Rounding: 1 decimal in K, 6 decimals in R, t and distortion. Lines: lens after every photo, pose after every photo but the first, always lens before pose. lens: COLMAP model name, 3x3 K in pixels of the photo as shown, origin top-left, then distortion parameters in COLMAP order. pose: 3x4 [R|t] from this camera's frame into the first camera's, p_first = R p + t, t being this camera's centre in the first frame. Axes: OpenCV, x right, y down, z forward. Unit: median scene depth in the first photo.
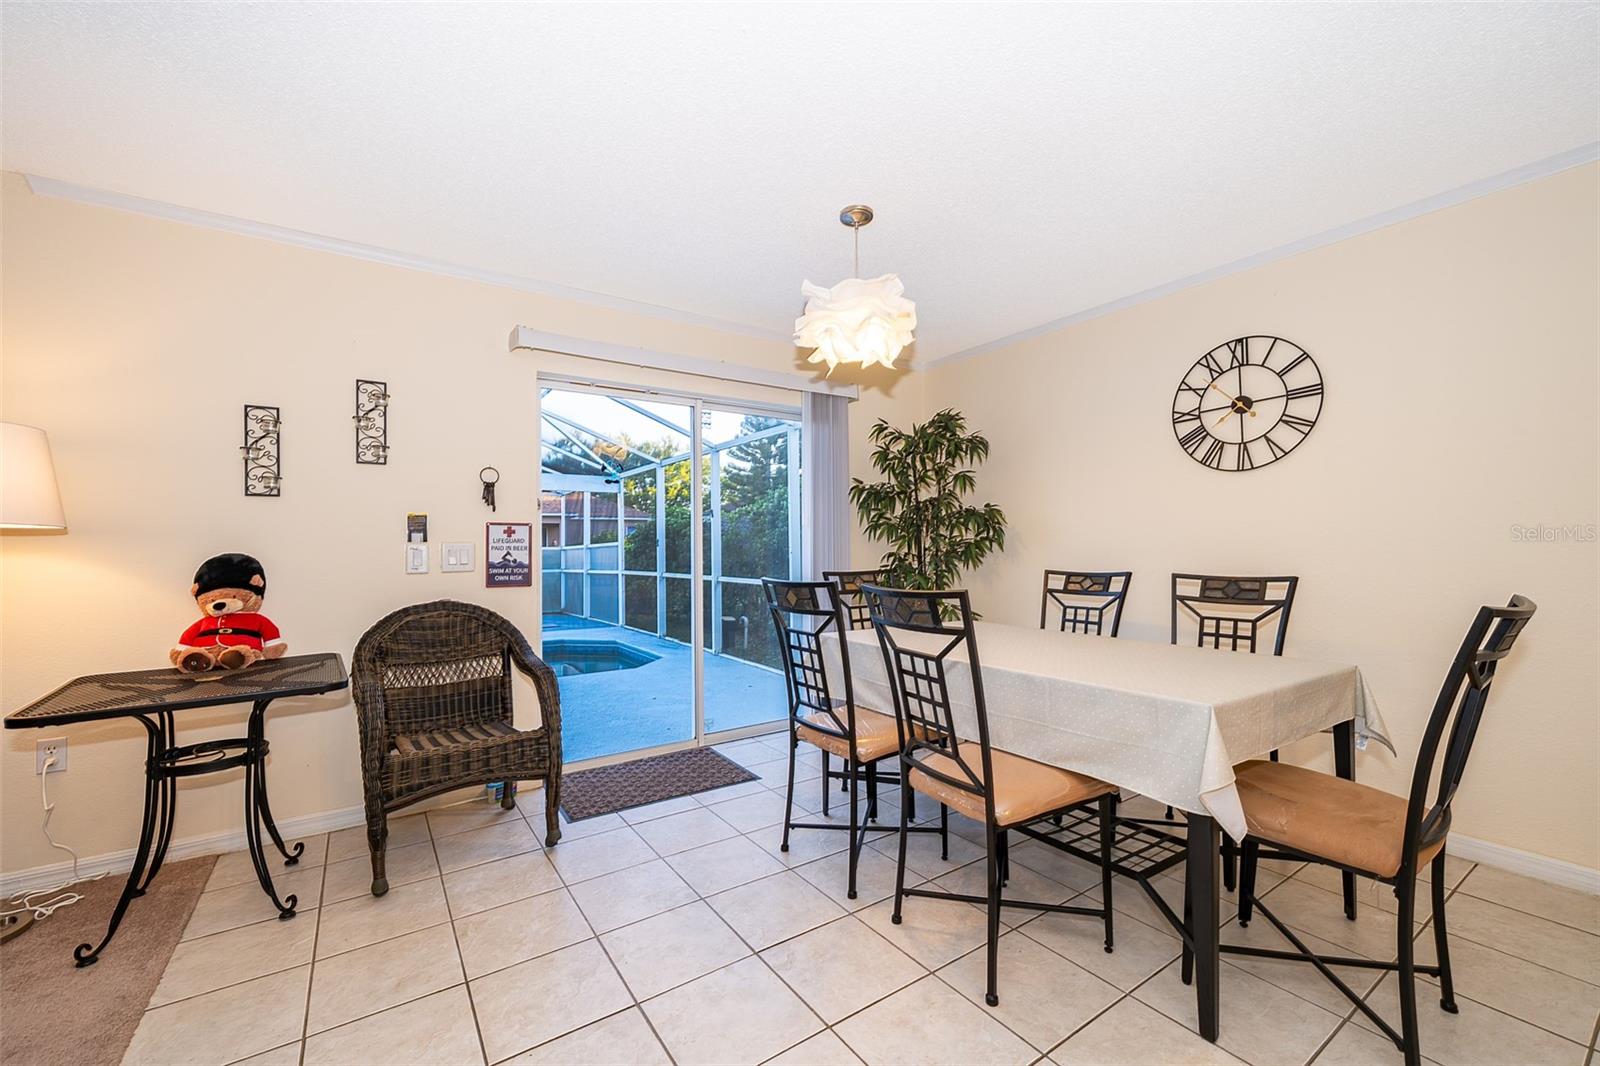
lens RADIAL K [[642.7, 0, 793.0], [0, 642.7, 531.3], [0, 0, 1]] dist [0.002321, -0.001491]
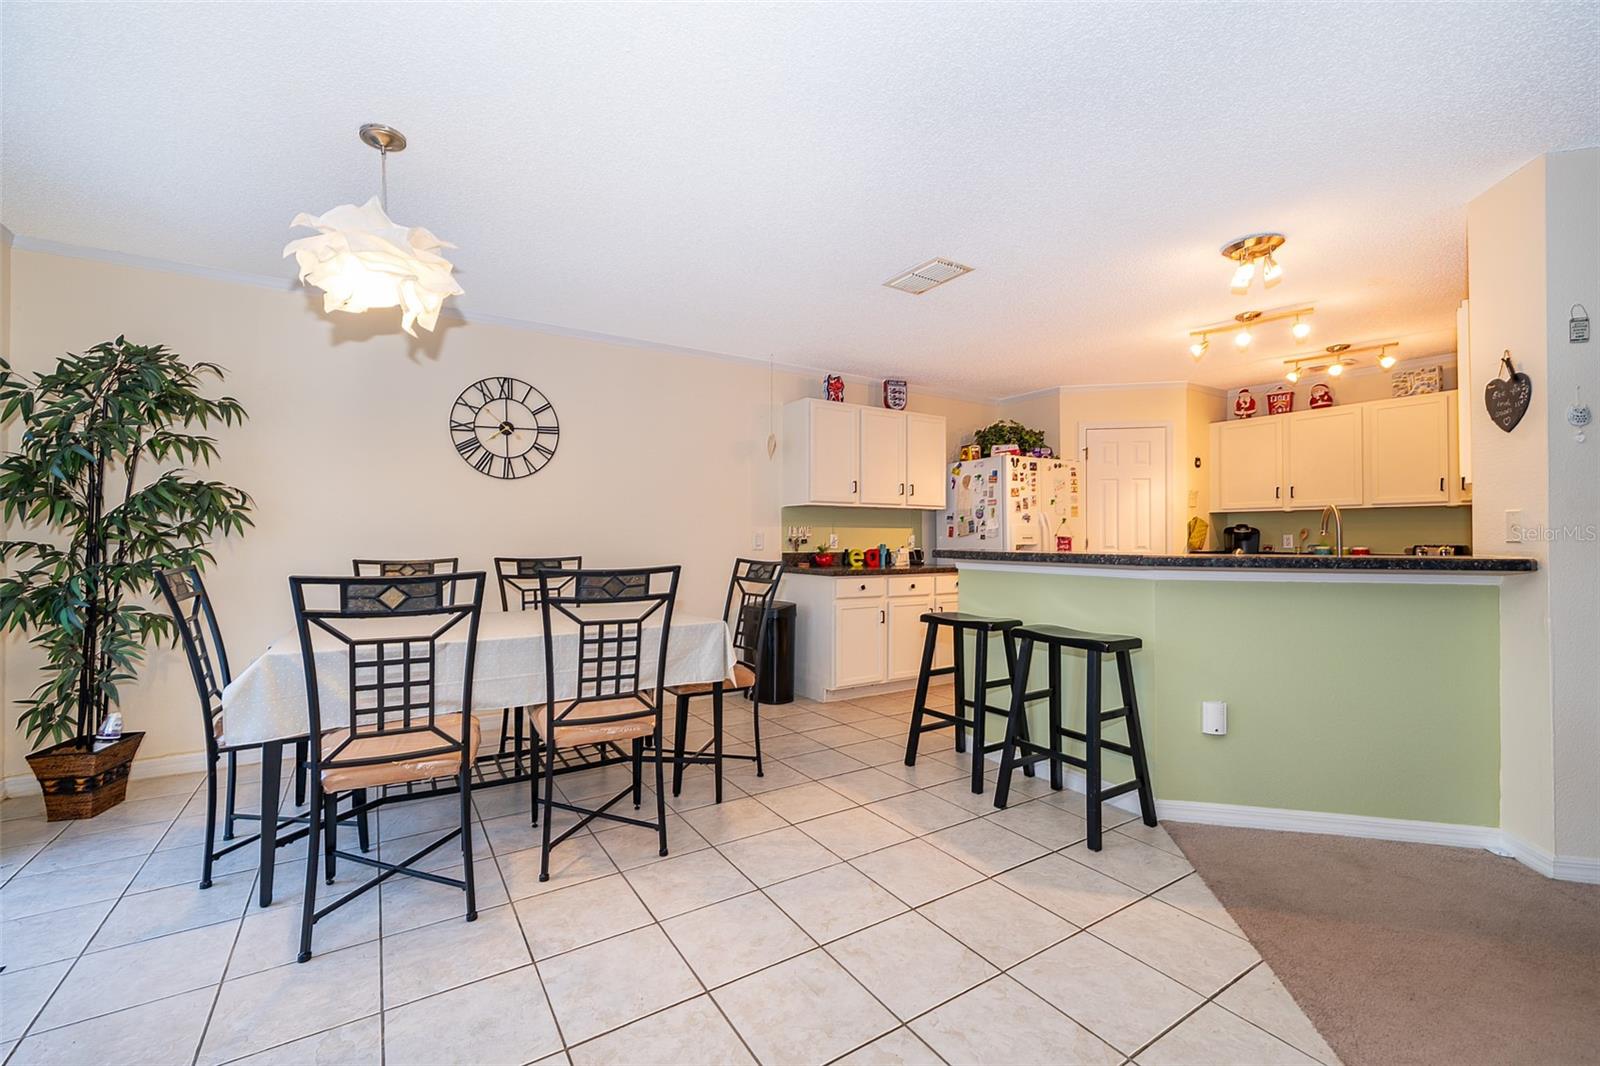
lens RADIAL K [[642.7, 0, 806.4], [0, 642.7, 522.1], [0, 0, 1]] dist [0.002321, -0.001491]
pose [[0.030819, 0.028949, 0.999106, -0.589950], [-0.027664, 0.999222, -0.028099, 0.014092], [-0.999142, -0.026773, 0.031596, 0.343680]]
